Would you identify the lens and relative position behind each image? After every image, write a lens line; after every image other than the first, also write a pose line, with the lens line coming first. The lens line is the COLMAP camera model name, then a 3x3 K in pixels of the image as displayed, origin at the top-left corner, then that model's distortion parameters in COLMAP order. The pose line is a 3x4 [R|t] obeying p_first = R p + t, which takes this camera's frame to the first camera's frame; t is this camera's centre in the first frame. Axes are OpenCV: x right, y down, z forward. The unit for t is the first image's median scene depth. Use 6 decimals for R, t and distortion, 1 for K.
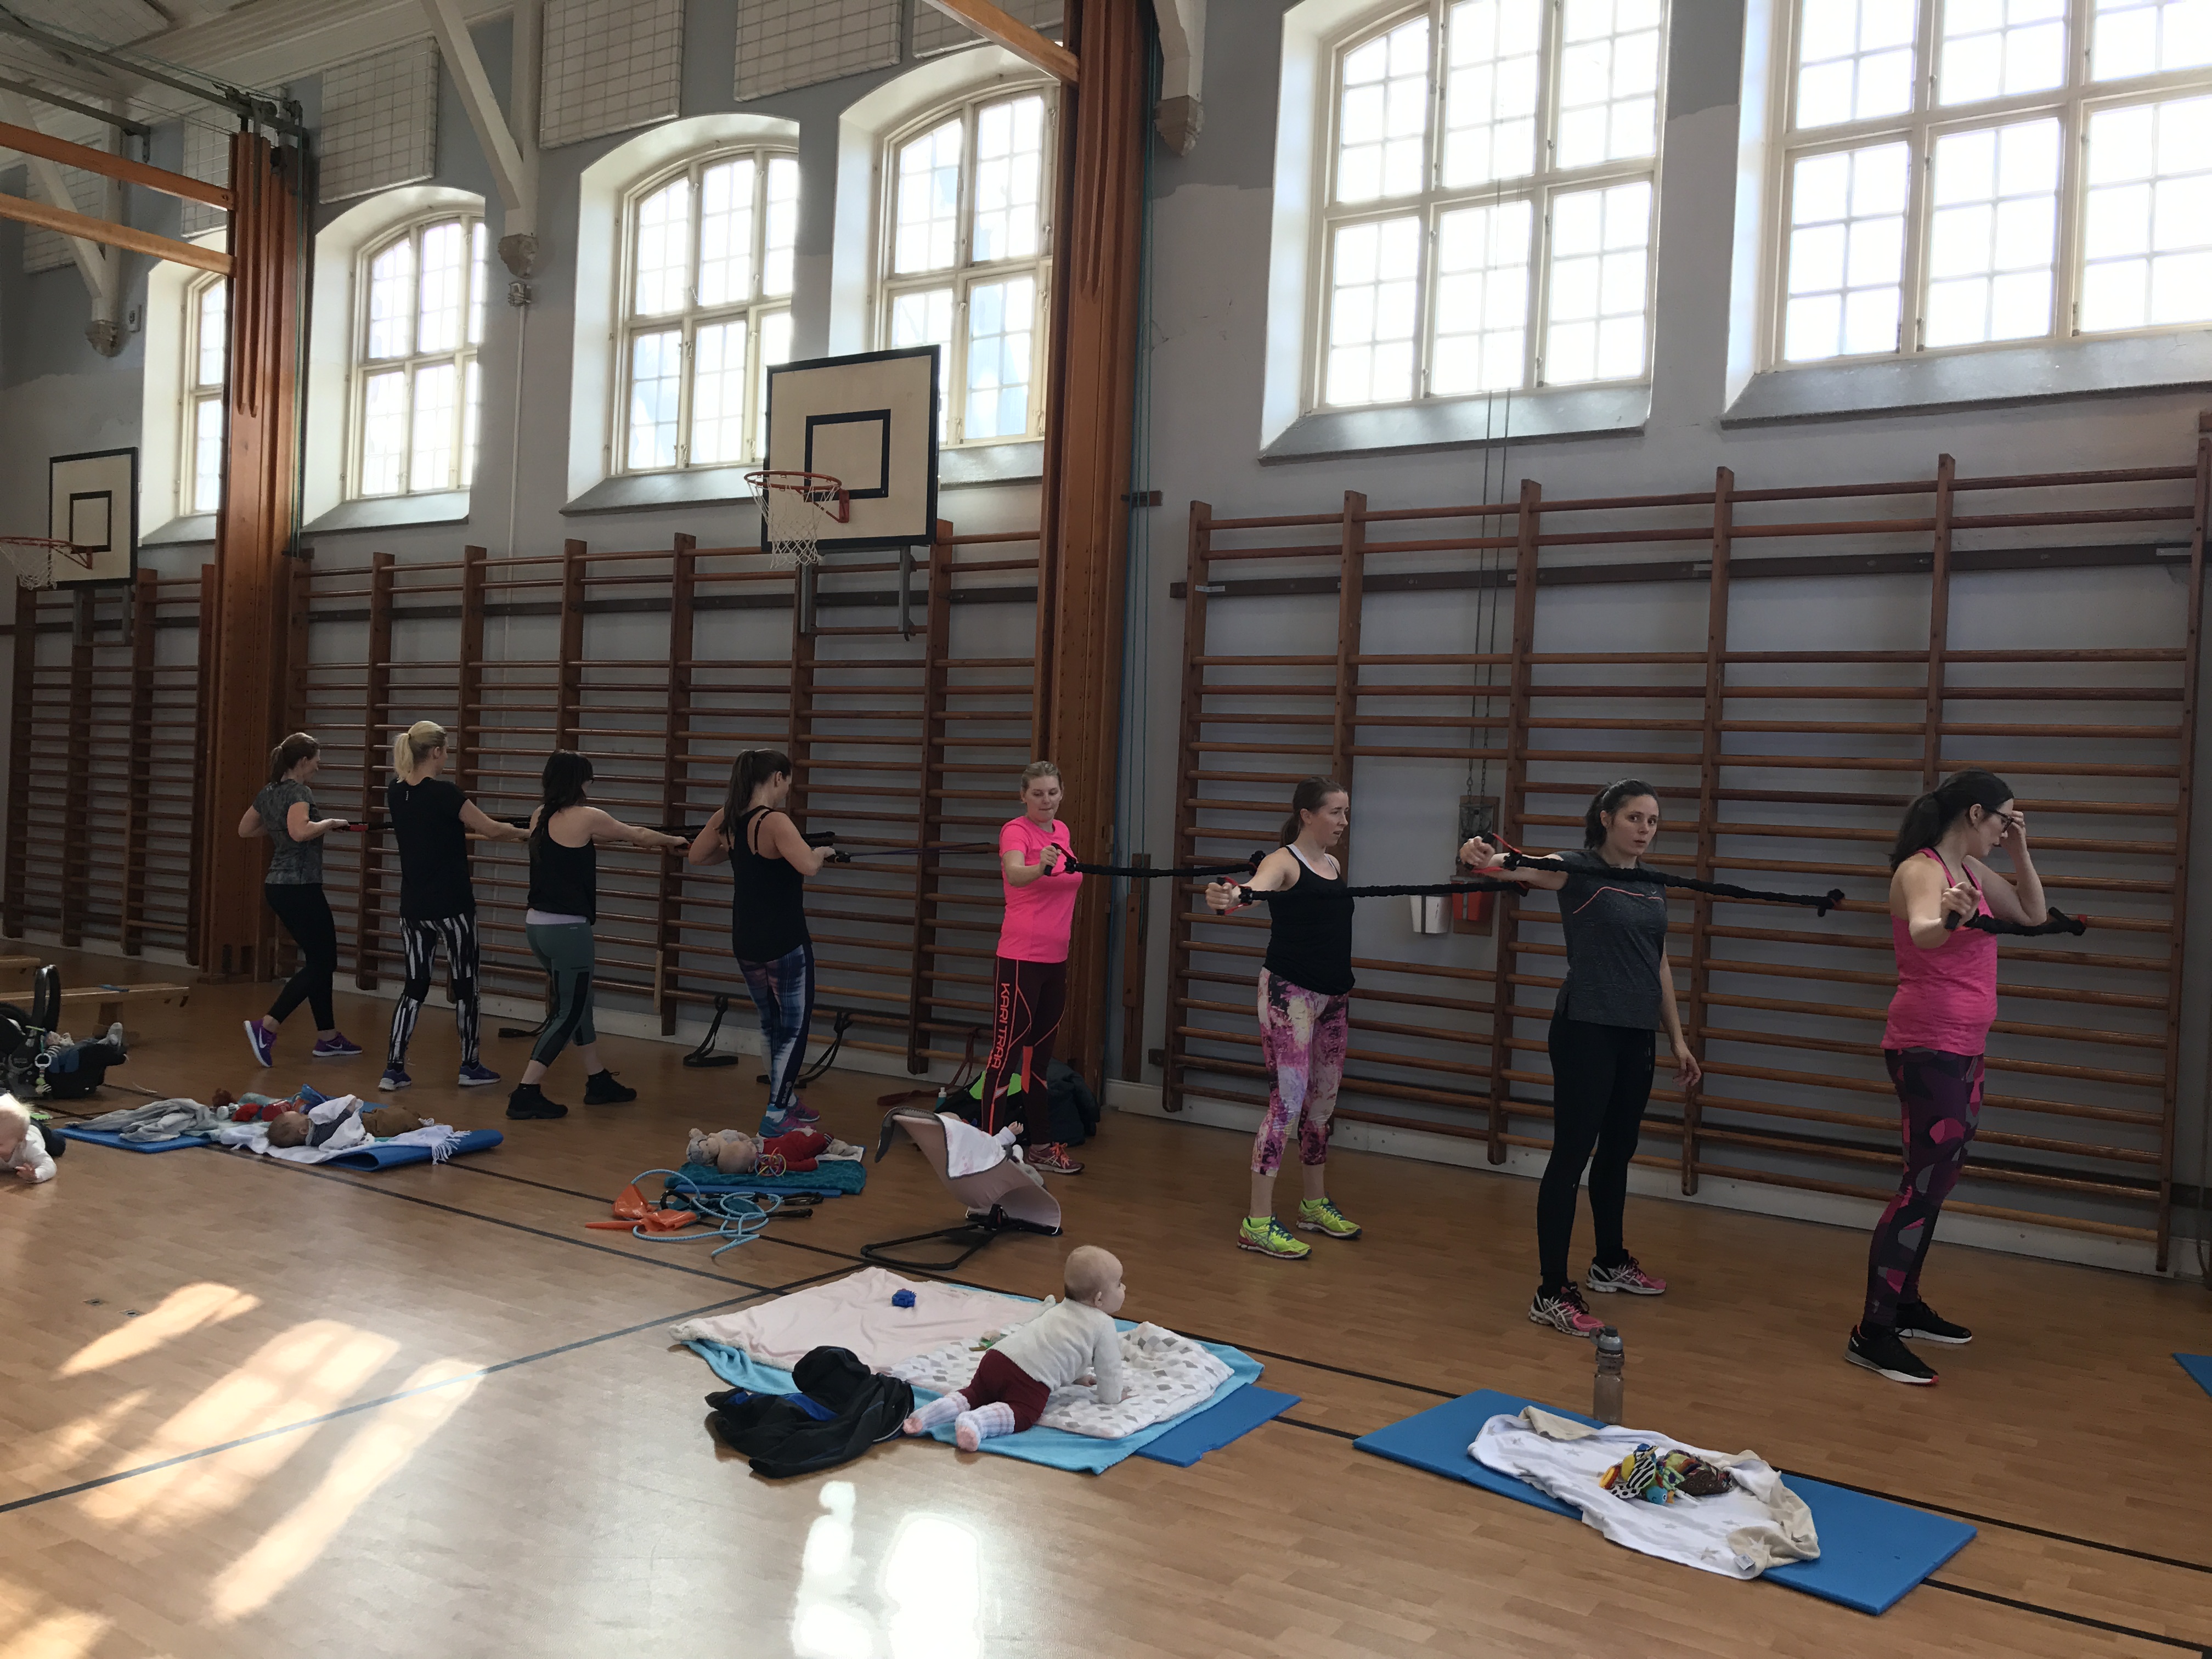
lens RADIAL K [[1860.3, 0, 1106.0], [0, 1860.3, 829.5], [0, 0, 1]] dist [0.023065, 0.006772]
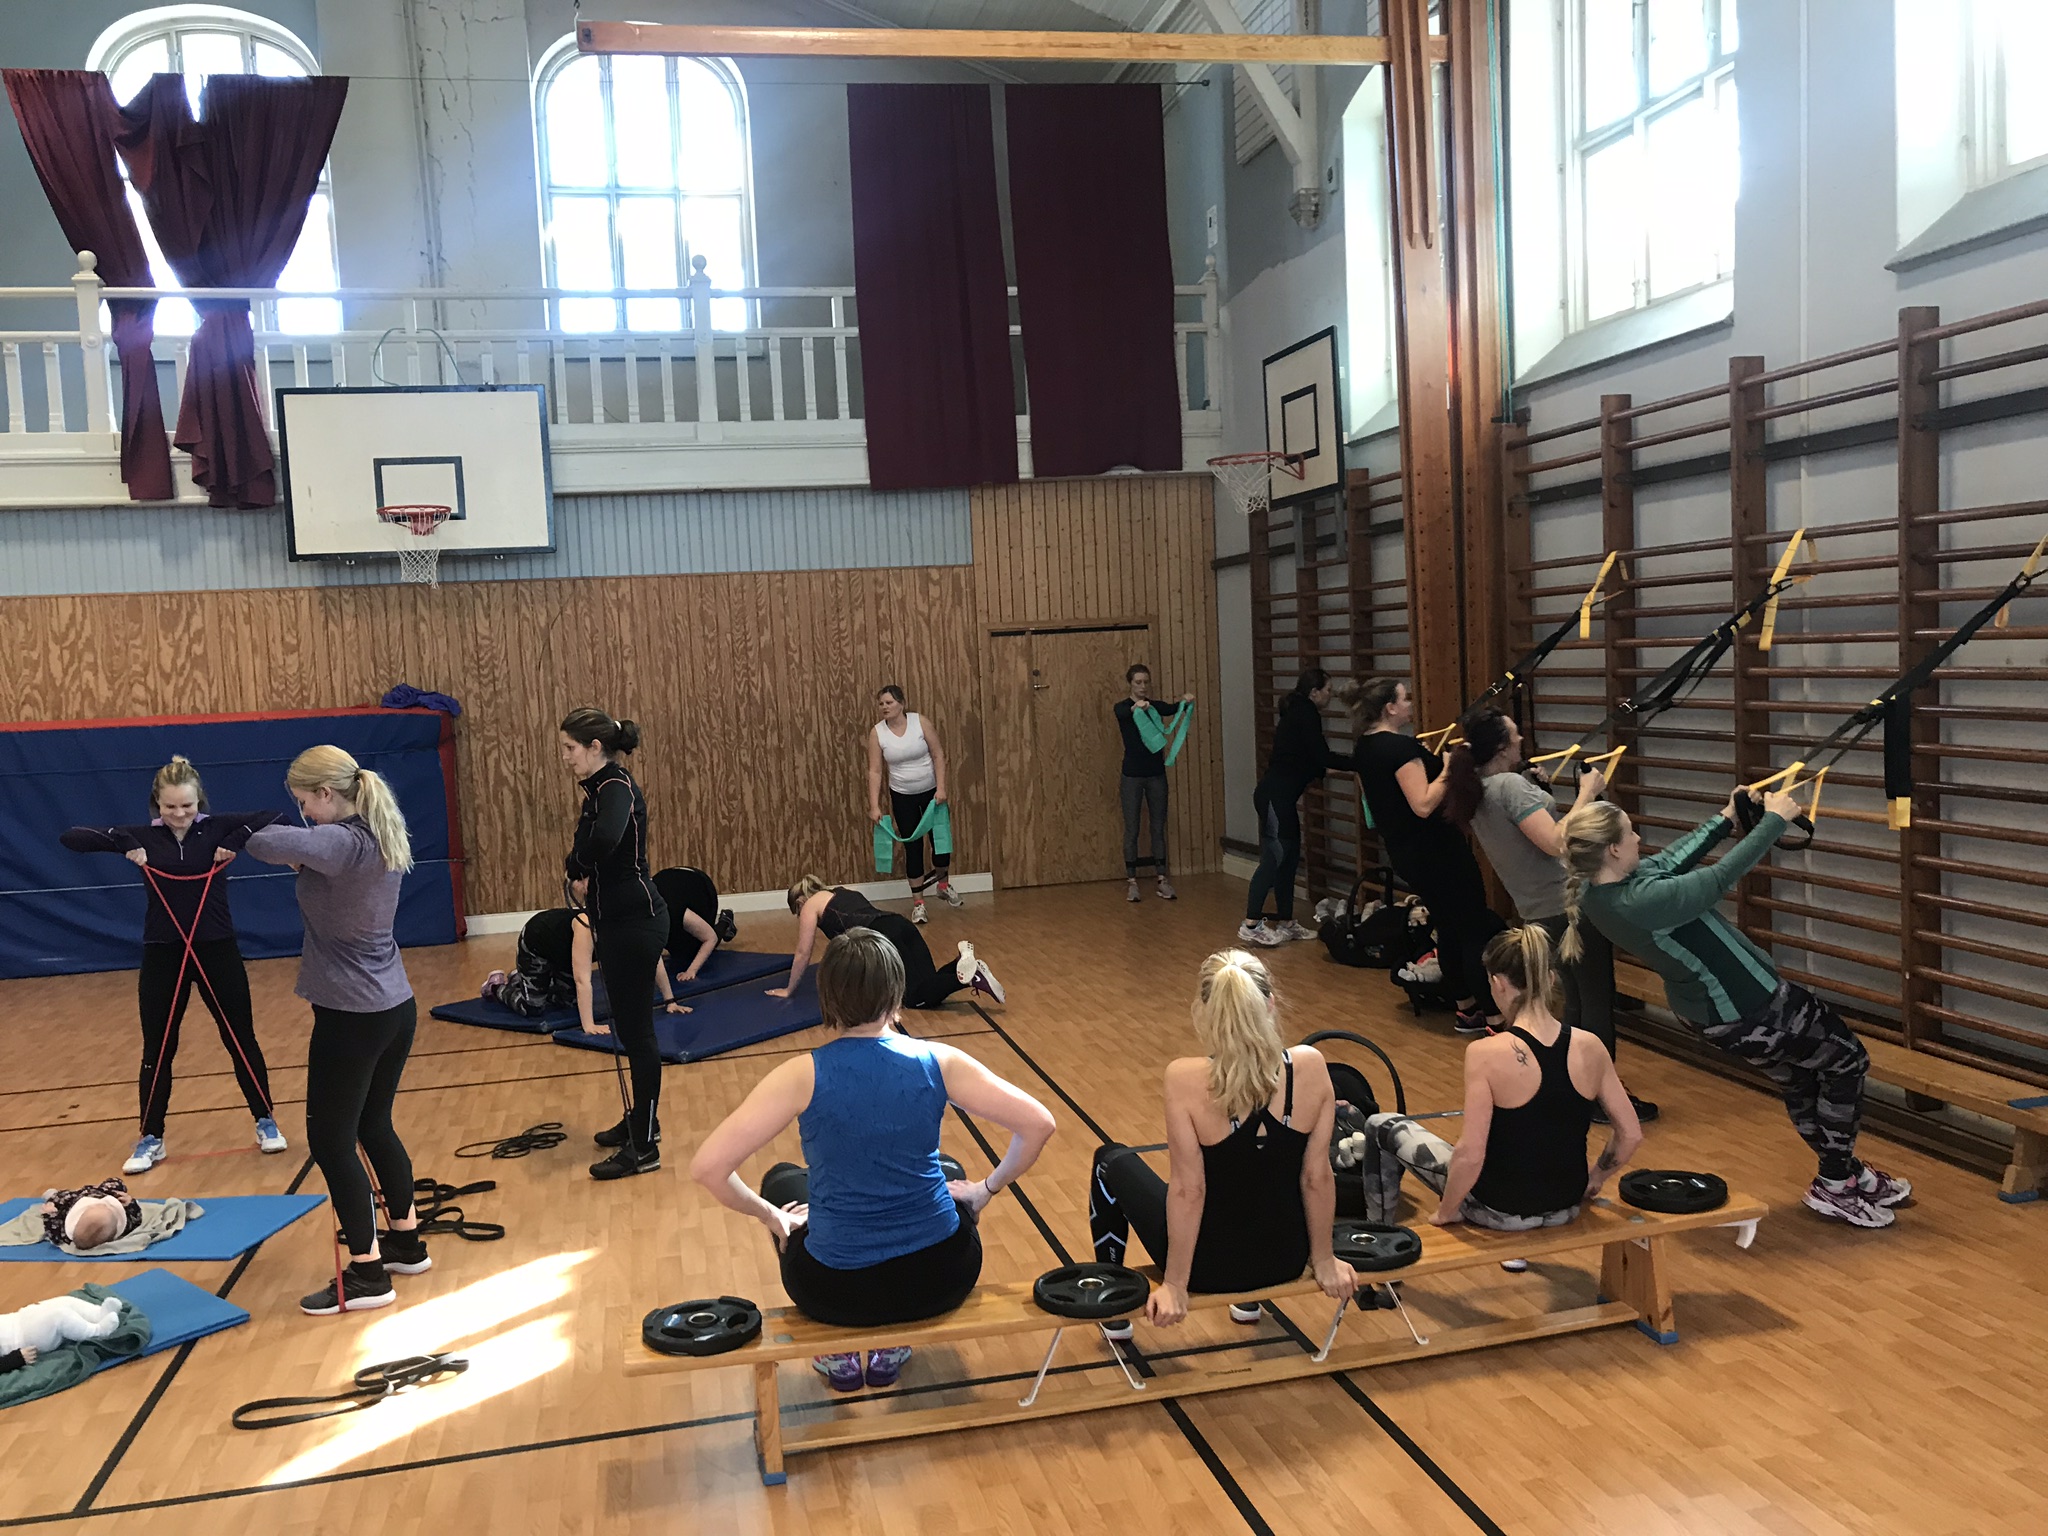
lens RADIAL K [[1669.4, 0, 1024.0], [0, 1669.4, 768.0], [0, 0, 1]] dist [0.101649, -0.219003]
pose [[0.727528, -0.027541, -0.685525, -0.125371], [0.065641, 0.997404, 0.029593, -0.043870], [0.682931, -0.066528, 0.727447, 0.401123]]
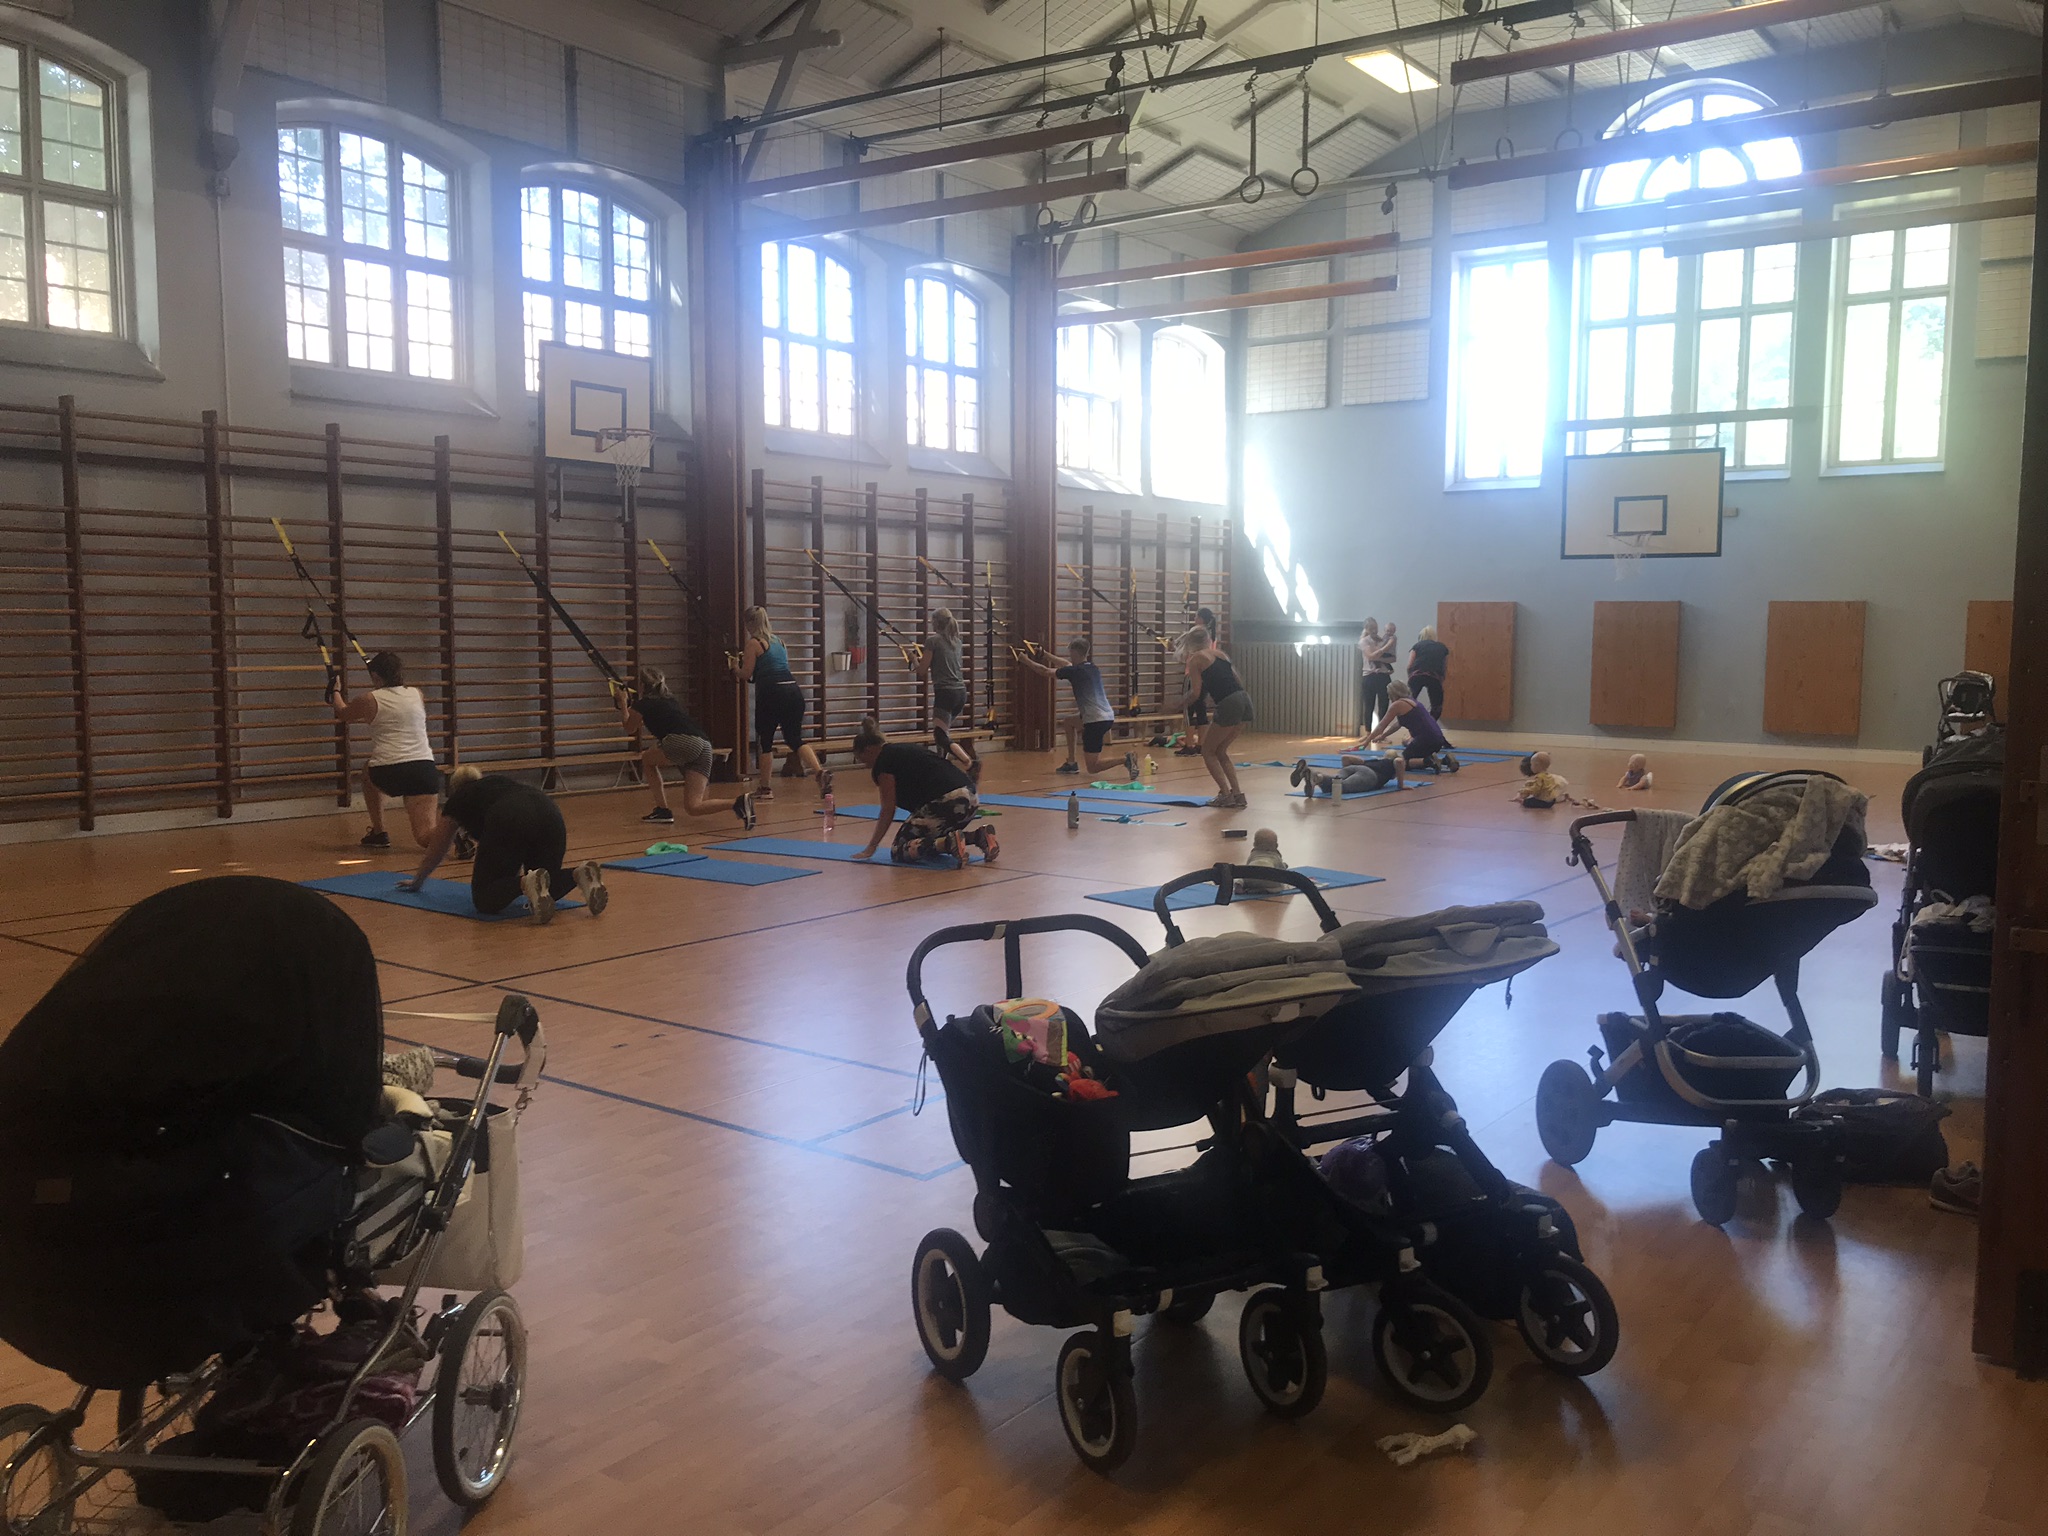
lens RADIAL K [[1722.4, 0, 1024.0], [0, 1722.4, 768.0], [0, 0, 1]] dist [0.023065, 0.006772]
pose [[0.036100, -0.131495, 0.990659, -1.381250], [0.009559, 0.991305, 0.131233, -0.071402], [-0.999302, 0.004732, 0.037043, 0.475614]]
